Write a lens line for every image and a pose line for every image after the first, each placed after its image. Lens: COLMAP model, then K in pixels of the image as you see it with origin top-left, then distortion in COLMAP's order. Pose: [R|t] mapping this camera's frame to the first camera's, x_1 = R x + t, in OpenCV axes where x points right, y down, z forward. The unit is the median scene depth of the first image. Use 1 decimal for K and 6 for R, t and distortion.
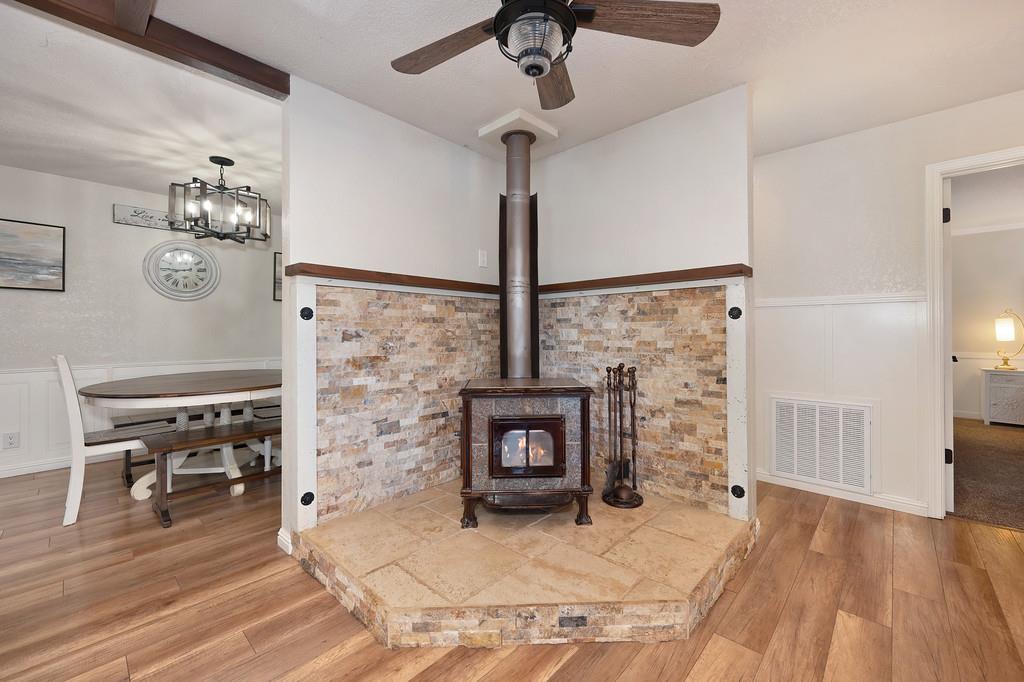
lens RADIAL K [[407.7, 0, 517.7], [0, 407.7, 332.6], [0, 0, 1]] dist [0.001660, -0.000159]
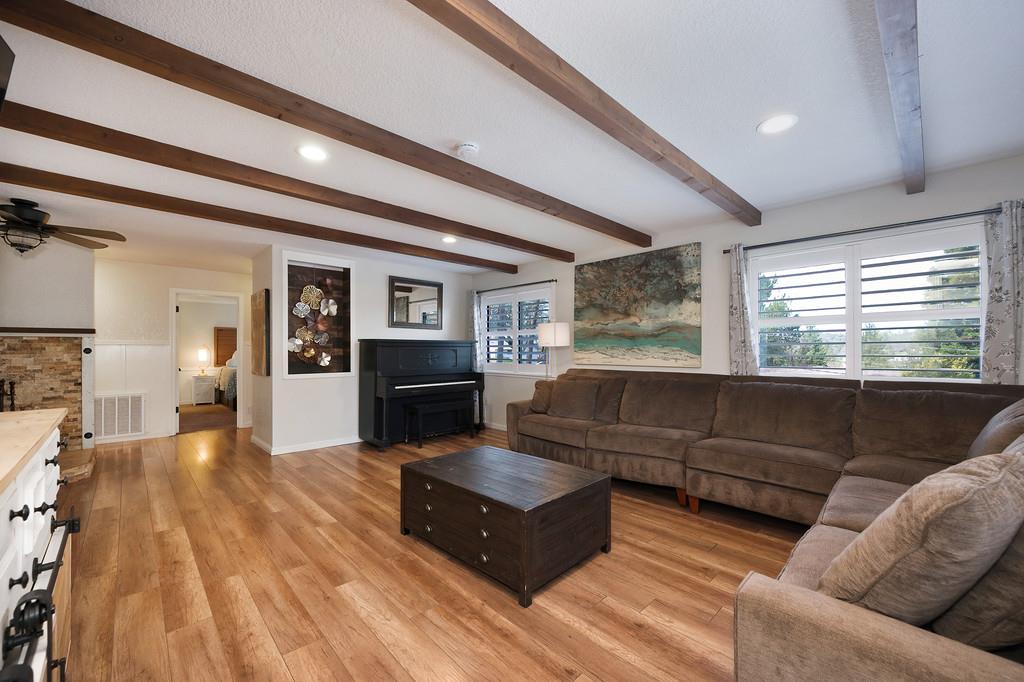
lens RADIAL K [[407.7, 0, 517.8], [0, 407.7, 345.9], [0, 0, 1]] dist [0.001660, -0.000159]
pose [[0.058909, 0.014787, 0.998154, -1.132138], [0.003387, 0.999882, -0.015013, -0.027259], [-0.998258, 0.004265, 0.058852, -1.052117]]
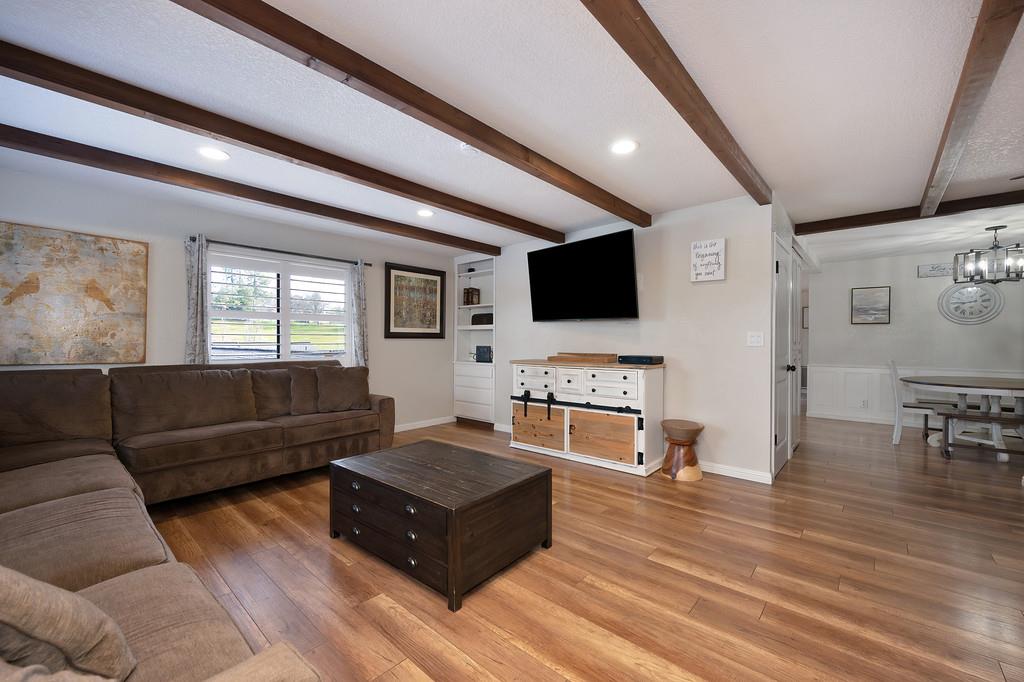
lens RADIAL K [[407.7, 0, 509.7], [0, 407.7, 340.7], [0, 0, 1]] dist [0.001660, -0.000159]
pose [[0.008876, 0.001607, -0.999959, 0.778974], [-0.004559, 0.999988, 0.001567, -0.028711], [0.999950, 0.004545, 0.008883, -0.800972]]
